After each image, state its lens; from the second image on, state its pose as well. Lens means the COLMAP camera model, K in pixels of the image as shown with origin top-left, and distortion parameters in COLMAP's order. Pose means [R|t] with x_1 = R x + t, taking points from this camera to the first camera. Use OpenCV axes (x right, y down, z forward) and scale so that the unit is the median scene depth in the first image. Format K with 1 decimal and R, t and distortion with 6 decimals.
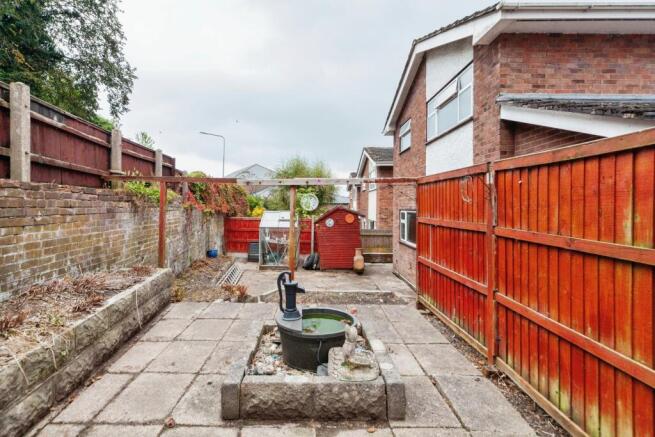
lens RADIAL K [[334.7, 0, 322.2], [0, 334.7, 200.2], [0, 0, 1]] dist [0.000361, -0.000115]
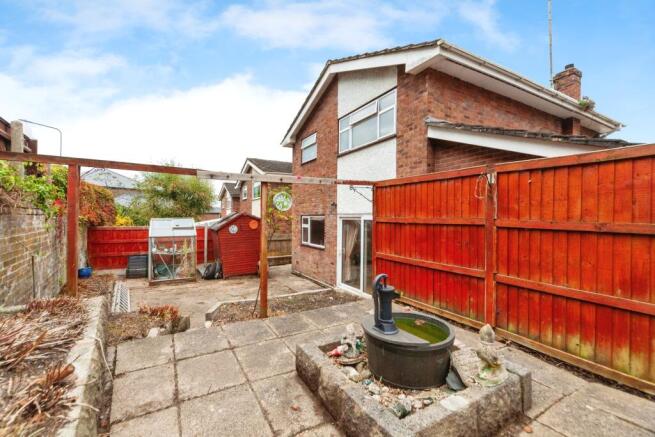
lens RADIAL K [[287.6, 0, 327.8], [0, 287.6, 219.3], [0, 0, 1]] dist [0.001246, -0.001437]
pose [[0.863956, -0.011845, 0.503427, -0.312198], [-0.000741, 0.999692, 0.024793, 0.032140], [-0.503566, -0.021793, 0.863682, 0.252775]]
